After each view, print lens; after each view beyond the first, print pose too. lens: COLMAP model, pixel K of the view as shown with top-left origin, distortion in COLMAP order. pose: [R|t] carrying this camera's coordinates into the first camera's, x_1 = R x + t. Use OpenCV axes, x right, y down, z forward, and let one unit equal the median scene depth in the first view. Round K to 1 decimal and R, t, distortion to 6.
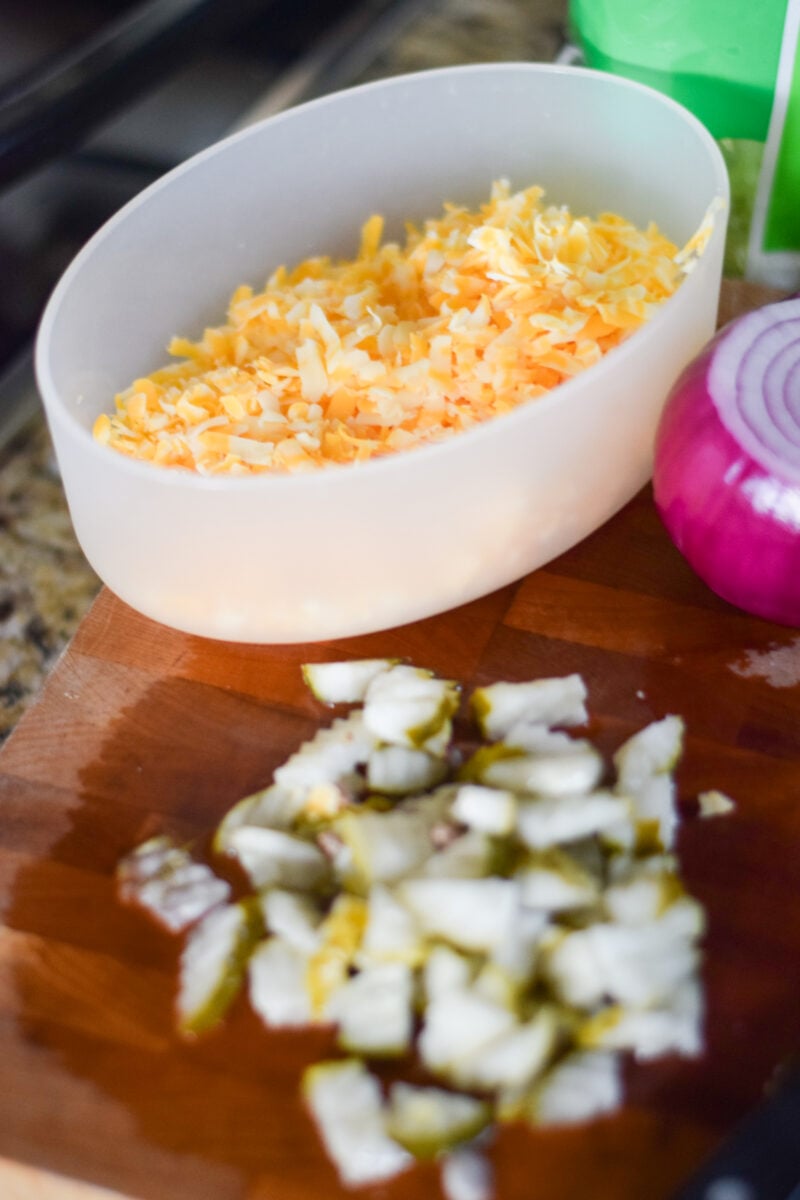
lens RADIAL K [[2973.2, 0, 400.0], [0, 2973.2, 600.0], [0, 0, 1]] dist [-0.013063, 0.989270]
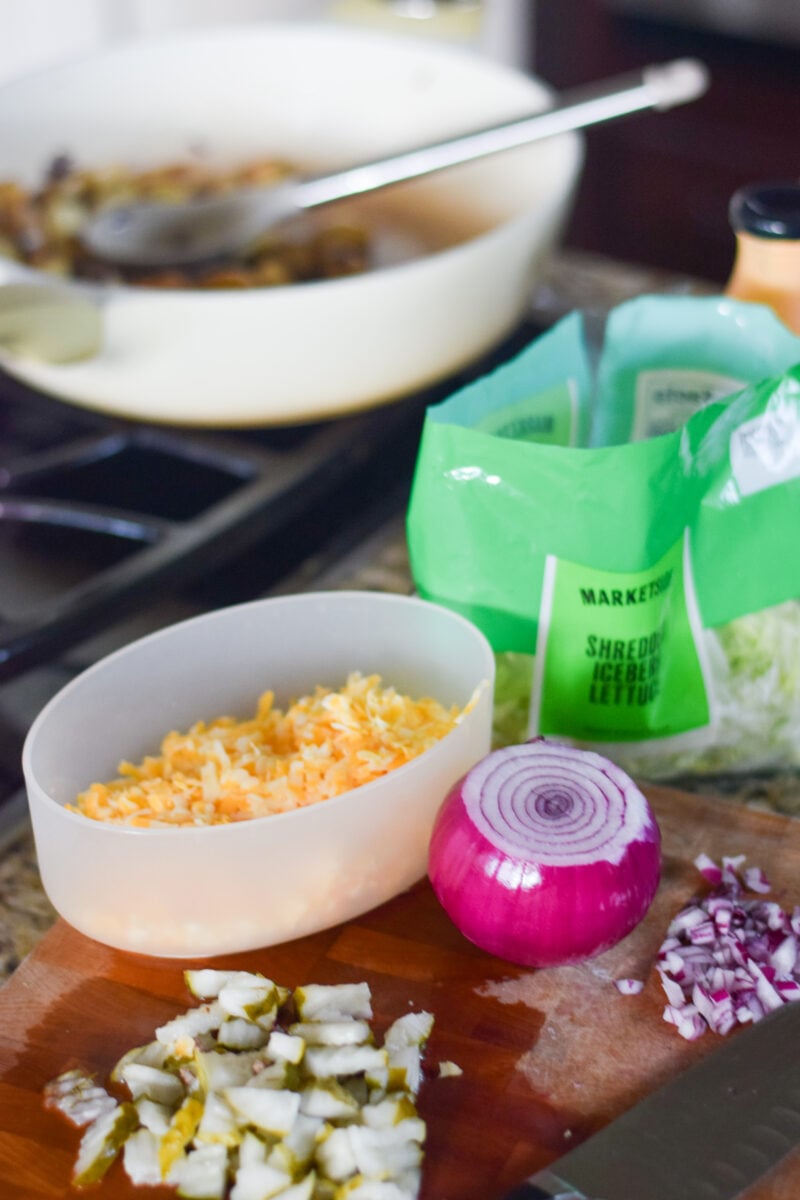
lens RADIAL K [[2973.2, 0, 400.0], [0, 2973.2, 600.0], [0, 0, 1]] dist [-0.013063, 0.989270]
pose [[0.998033, 0.052507, -0.034240, 0.115388], [-0.059021, 0.971143, -0.231080, 0.178728], [0.021119, 0.232646, 0.972332, -0.480226]]
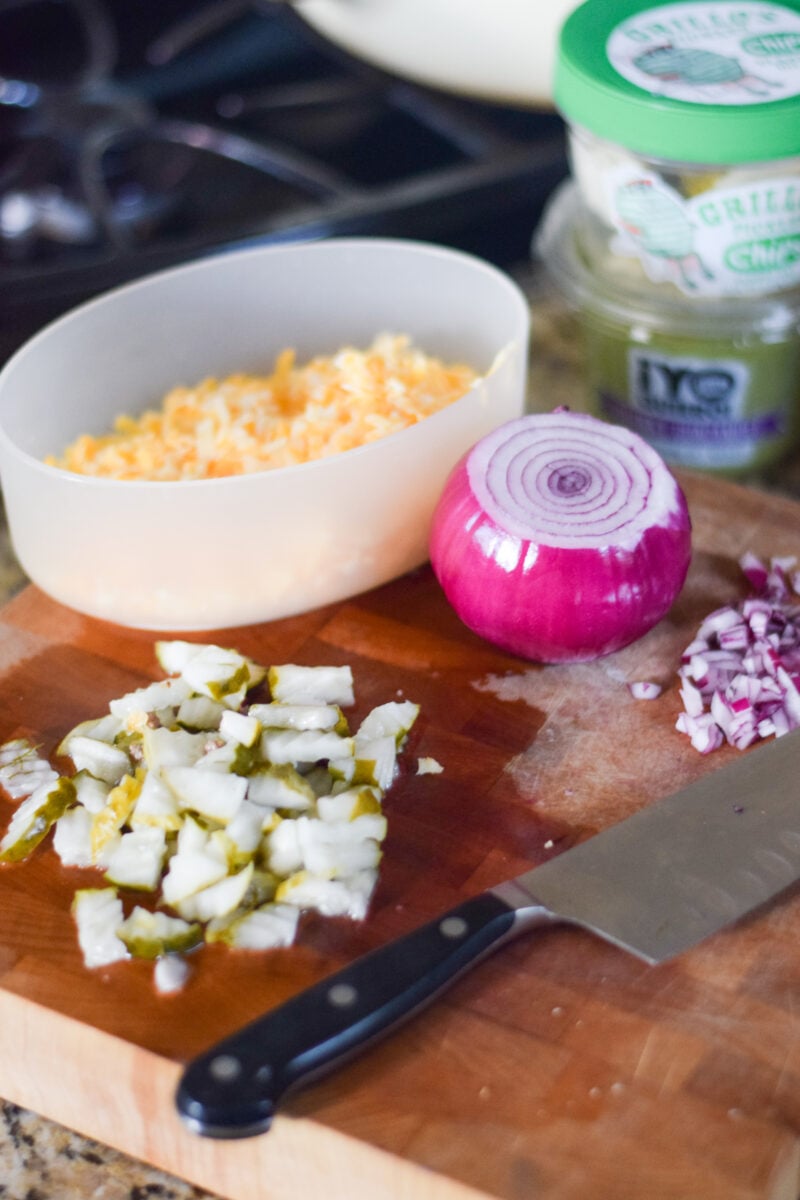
lens RADIAL K [[2973.2, 0, 400.0], [0, 2973.2, 600.0], [0, 0, 1]] dist [-0.013063, 0.989270]
pose [[0.986108, 0.115522, -0.119358, 0.234628], [-0.132196, 0.980881, -0.142817, 0.180718], [0.100577, 0.156612, 0.982526, -0.311278]]
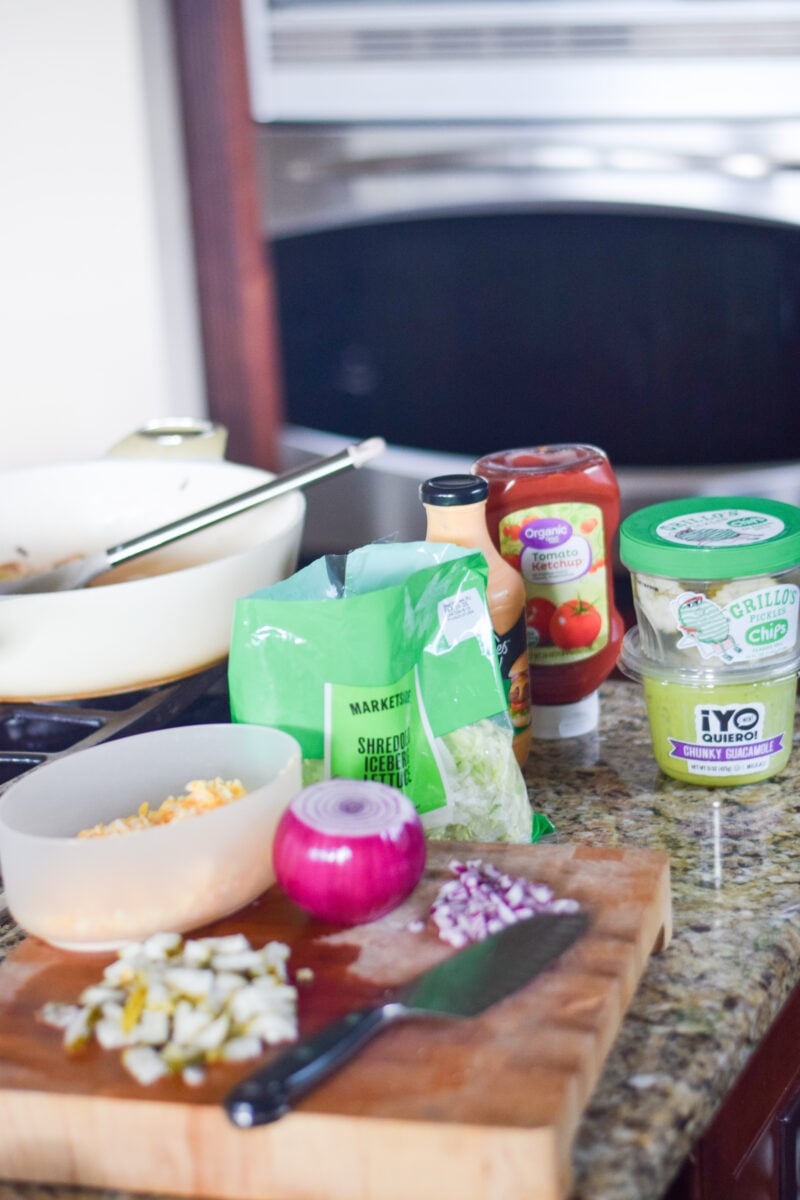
lens RADIAL K [[2973.2, 0, 400.0], [0, 2973.2, 600.0], [0, 0, 1]] dist [-0.013063, 0.989270]
pose [[0.996041, -0.049595, 0.073769, 0.026345], [0.078689, 0.877973, -0.472199, 0.847149], [-0.041349, 0.476134, 0.878400, -1.051883]]
